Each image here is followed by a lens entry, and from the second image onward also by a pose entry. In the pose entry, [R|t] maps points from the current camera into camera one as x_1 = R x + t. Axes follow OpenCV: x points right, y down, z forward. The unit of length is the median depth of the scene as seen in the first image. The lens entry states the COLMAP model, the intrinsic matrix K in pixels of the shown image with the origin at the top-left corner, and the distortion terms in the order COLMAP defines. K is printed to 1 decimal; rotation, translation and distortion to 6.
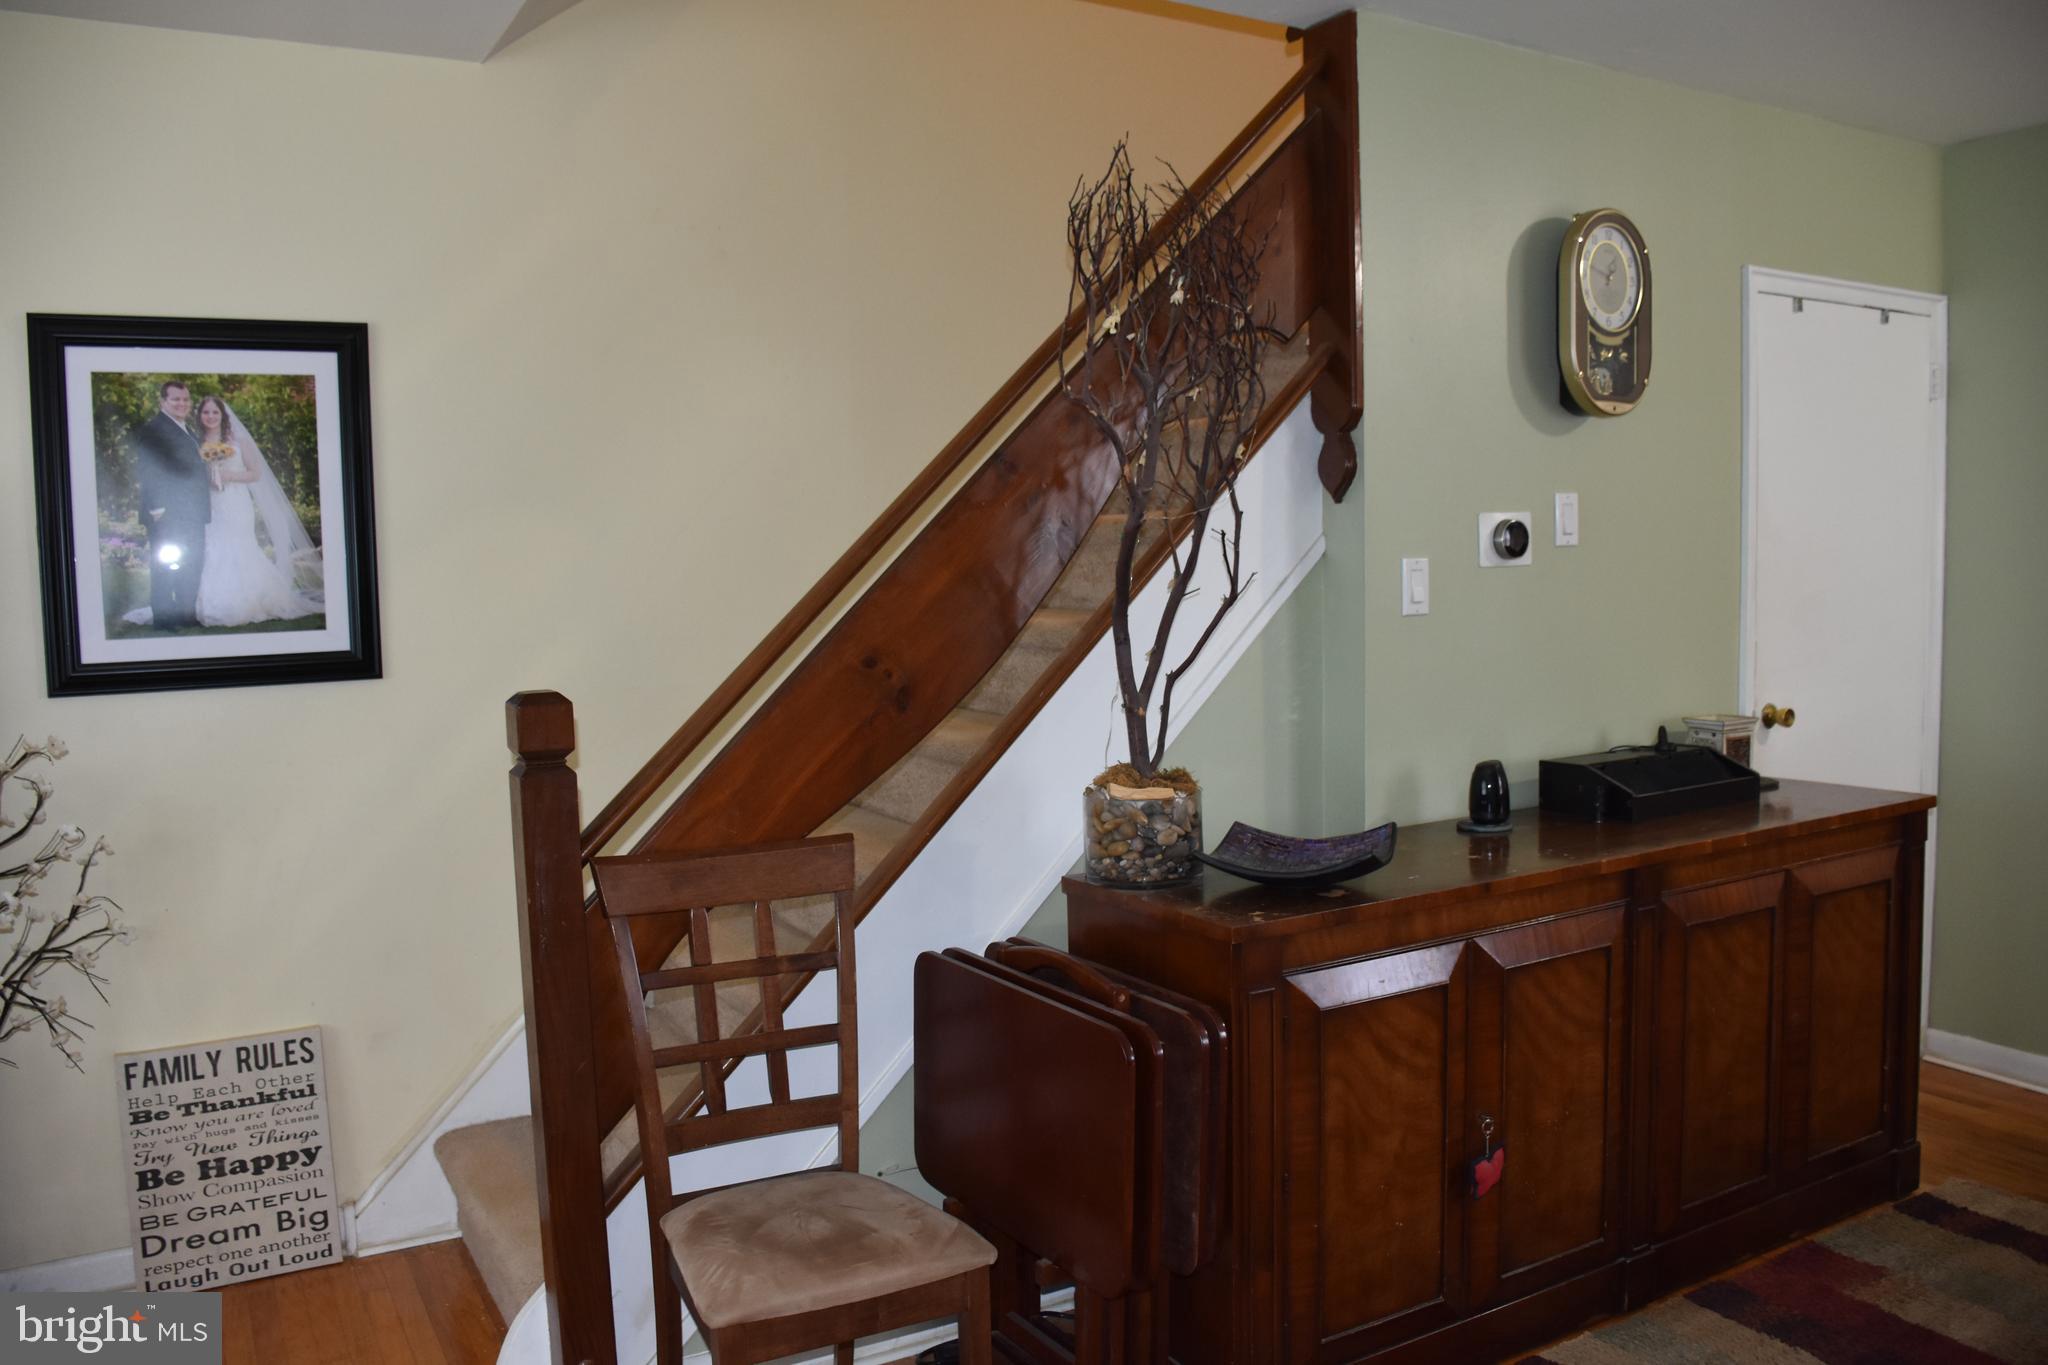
lens RADIAL K [[1577.9, 0, 1025.7], [0, 1577.9, 678.8], [0, 0, 1]] dist [-0.145682, 0.079041]
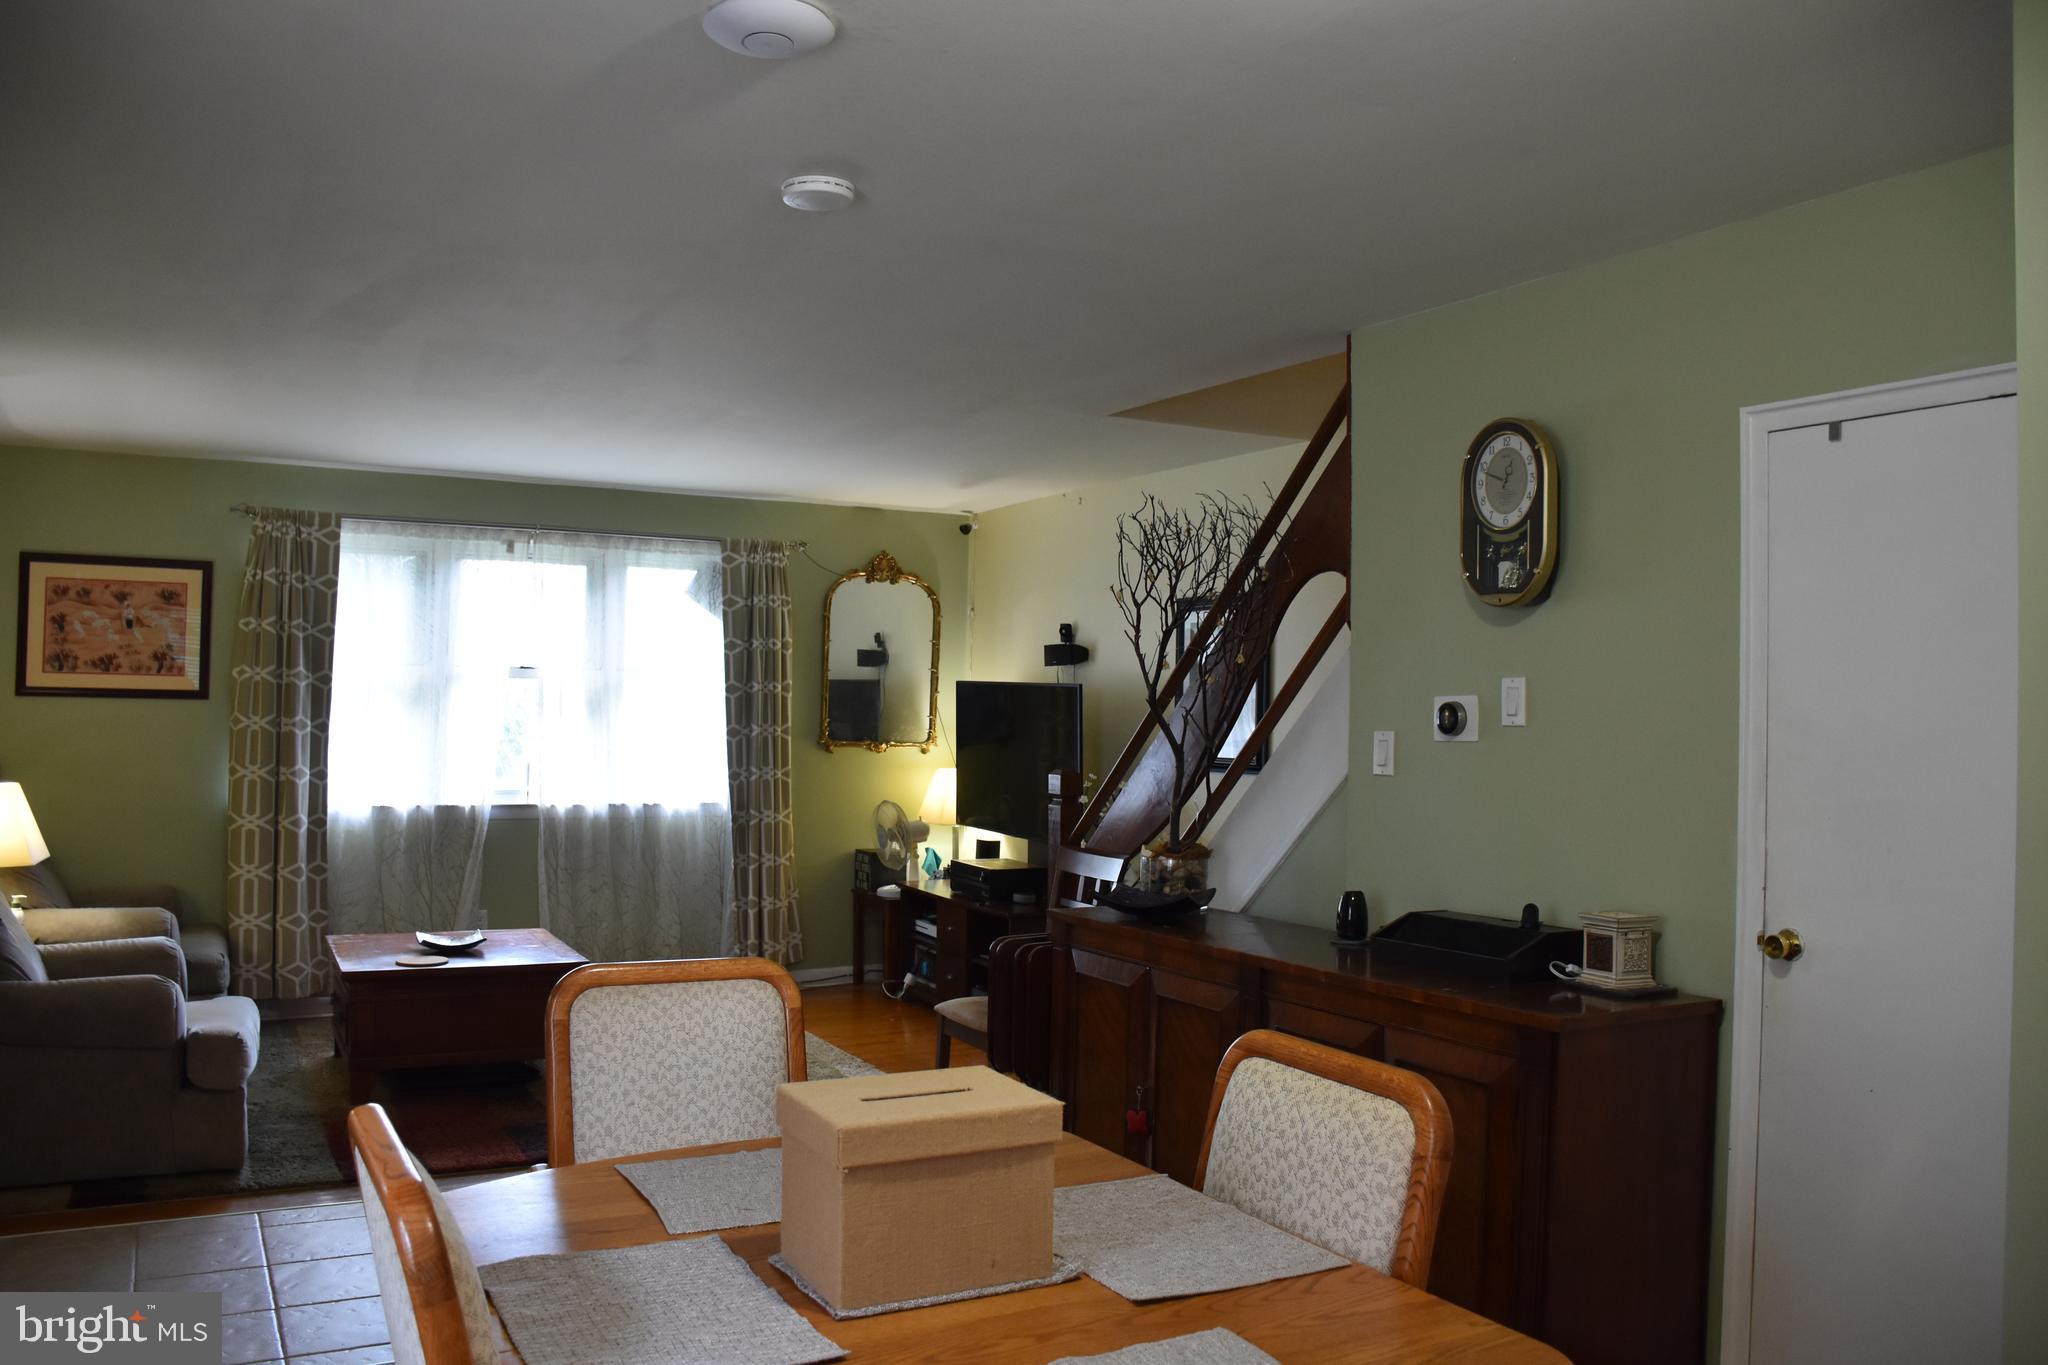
lens RADIAL K [[1577.9, 0, 1006.8], [0, 1577.9, 672.9], [0, 0, 1]] dist [-0.145682, 0.079041]
pose [[-0.006099, -0.002647, -0.999978, 1.656626], [-0.095985, 0.995381, -0.002049, -0.099710], [0.995364, 0.095970, -0.006325, 0.748003]]
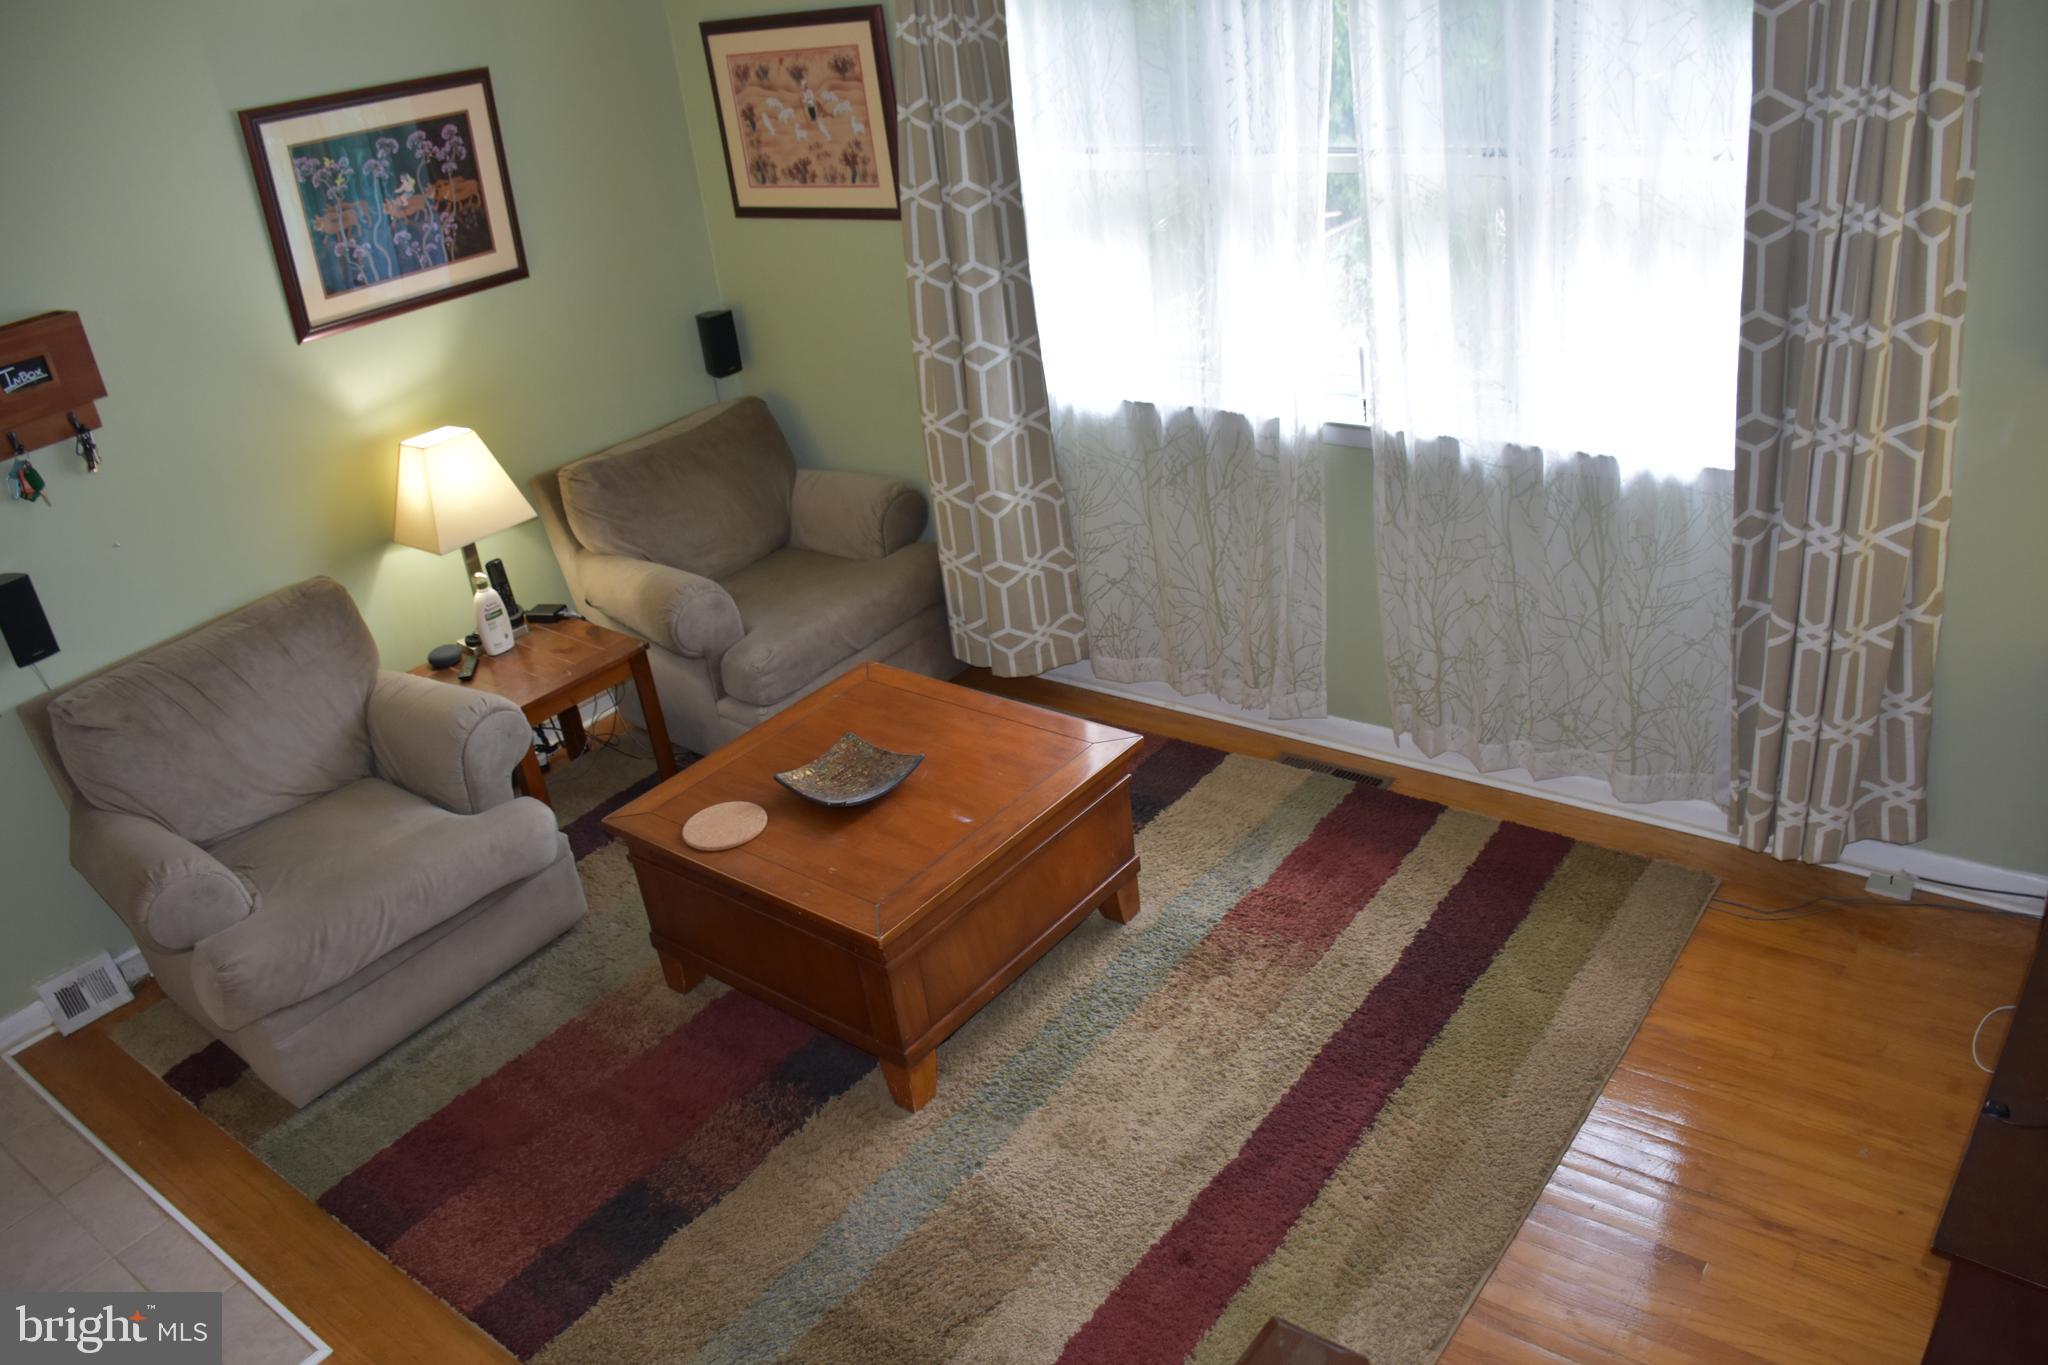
lens RADIAL K [[1577.9, 0, 1029.7], [0, 1577.9, 682.0], [0, 0, 1]] dist [-0.145682, 0.079041]
pose [[-0.912797, 0.294614, -0.282850, -0.167485], [0.109793, 0.844076, 0.524864, -0.363847], [0.393379, 0.448039, -0.802816, 1.038685]]
